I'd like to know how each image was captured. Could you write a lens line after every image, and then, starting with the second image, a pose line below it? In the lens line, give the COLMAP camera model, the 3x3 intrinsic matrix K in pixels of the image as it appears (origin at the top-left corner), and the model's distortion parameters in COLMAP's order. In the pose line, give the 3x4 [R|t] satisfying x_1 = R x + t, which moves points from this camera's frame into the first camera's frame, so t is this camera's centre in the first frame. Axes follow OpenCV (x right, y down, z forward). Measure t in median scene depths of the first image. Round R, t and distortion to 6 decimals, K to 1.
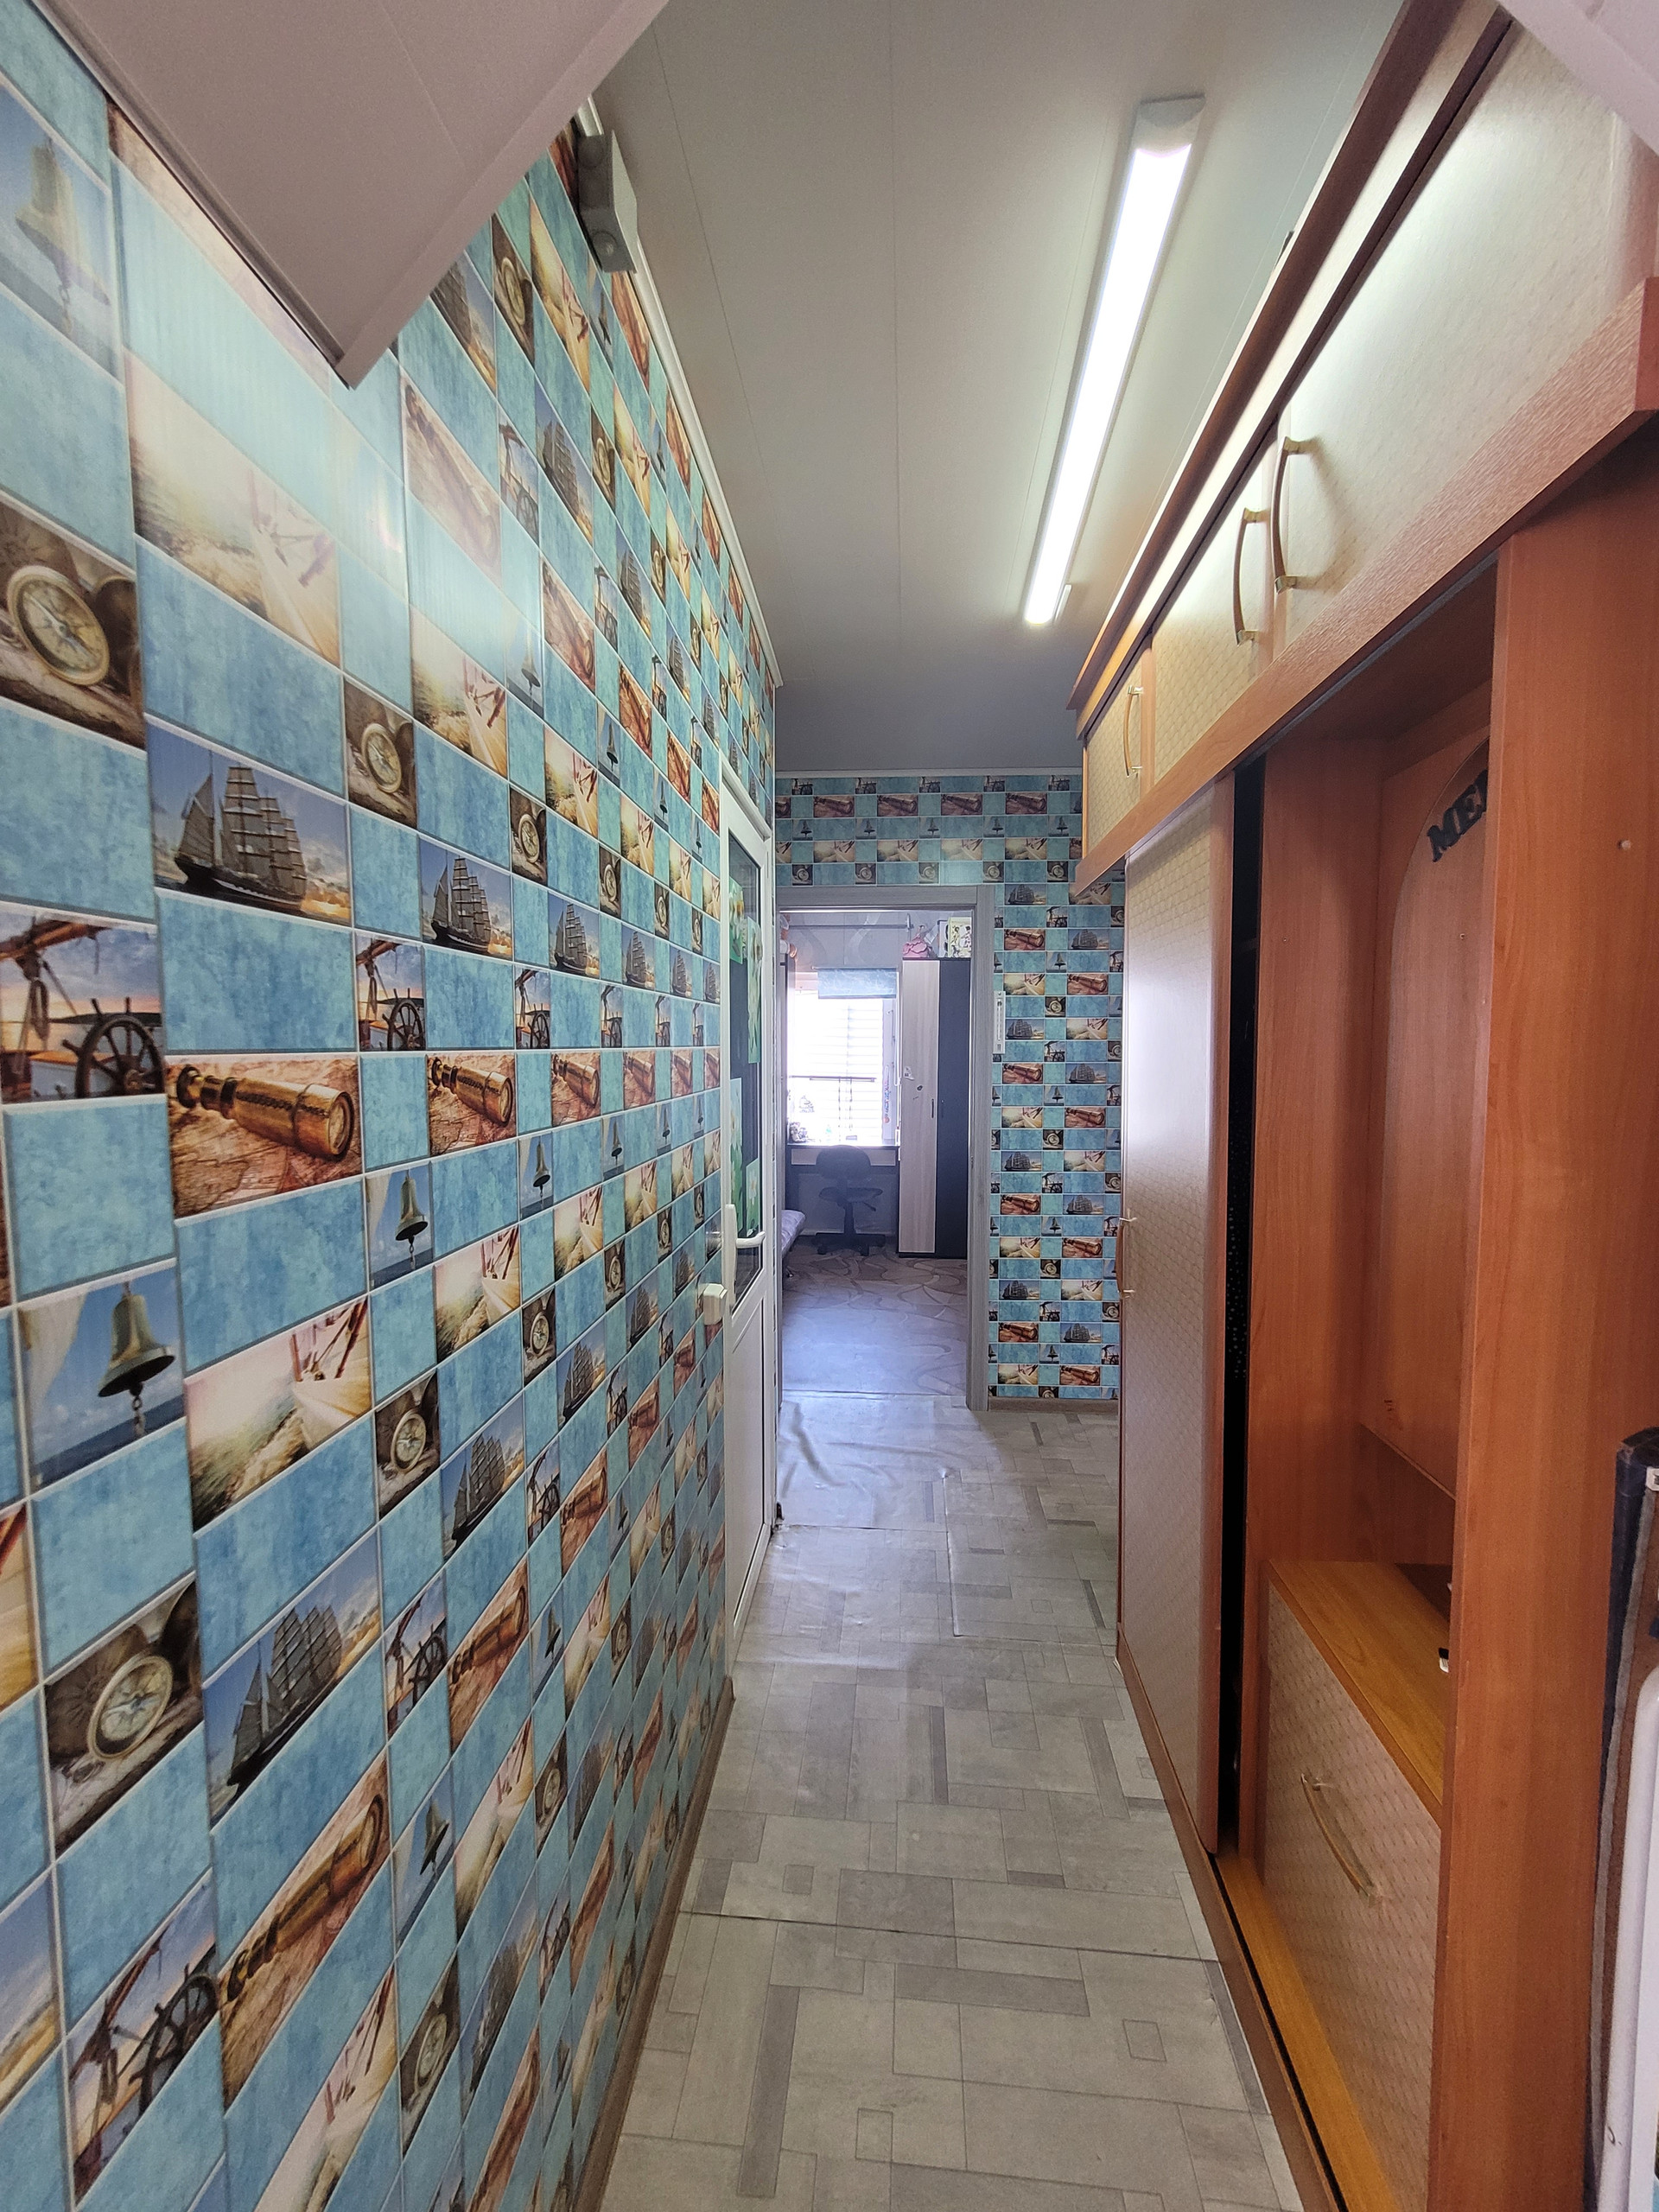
lens RADIAL K [[878.2, 0, 831.7], [0, 878.2, 1101.8], [0, 0, 1]] dist [0.002050, -0.000212]
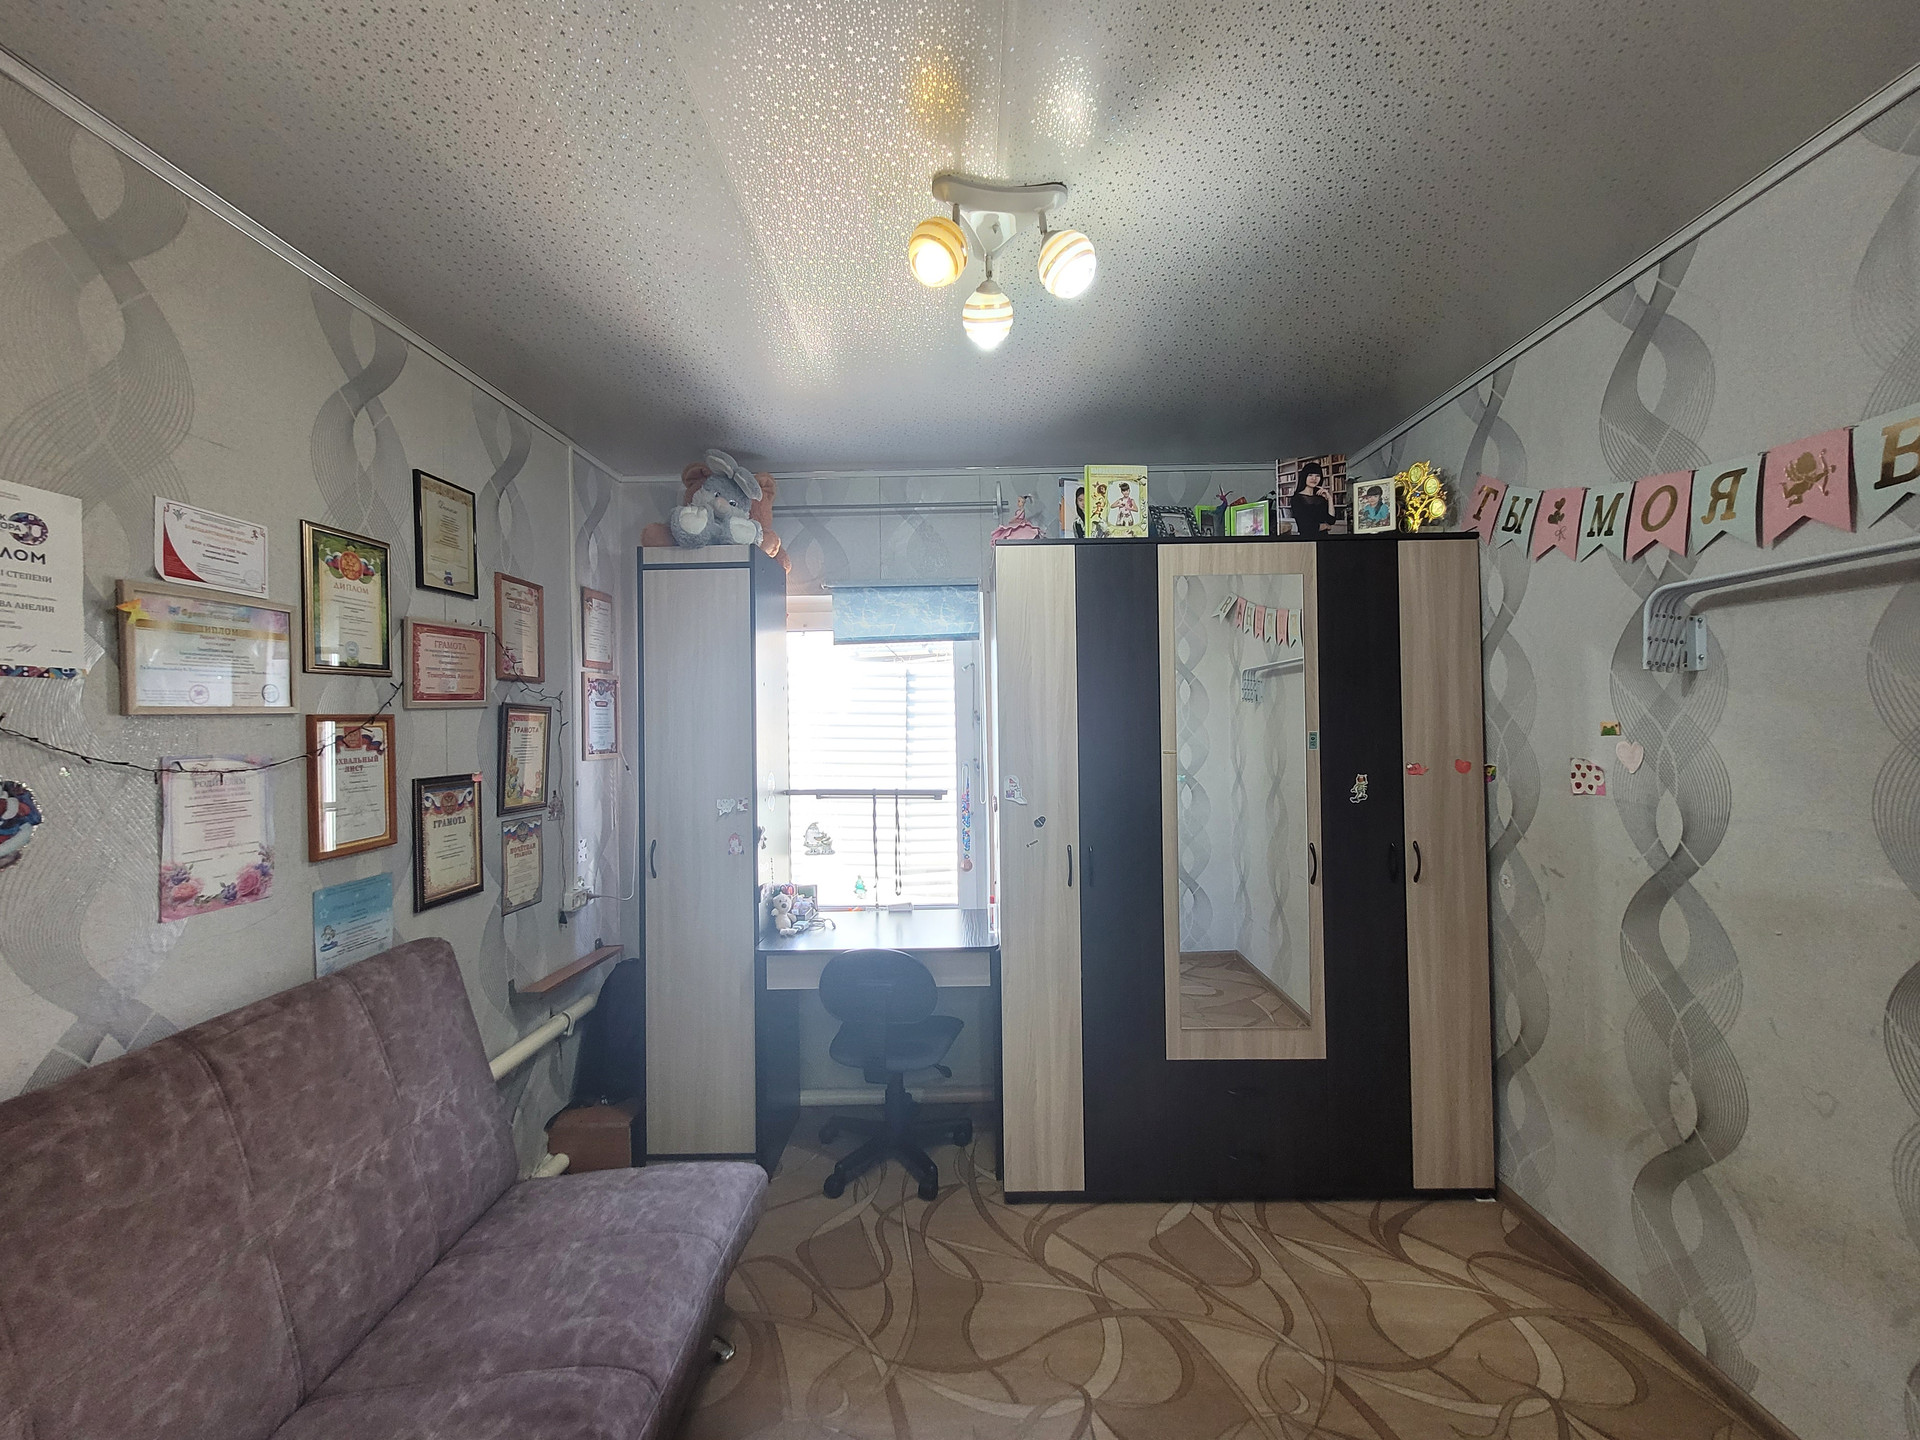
lens RADIAL K [[762.3, 0, 961.2], [0, 762.3, 721.7], [0, 0, 1]] dist [0.002050, -0.000212]
pose [[0.997271, -0.022665, 0.070261, 0.029588], [0.027431, 0.997333, -0.067630, -0.037681], [-0.068541, 0.069372, 0.995233, 0.555699]]
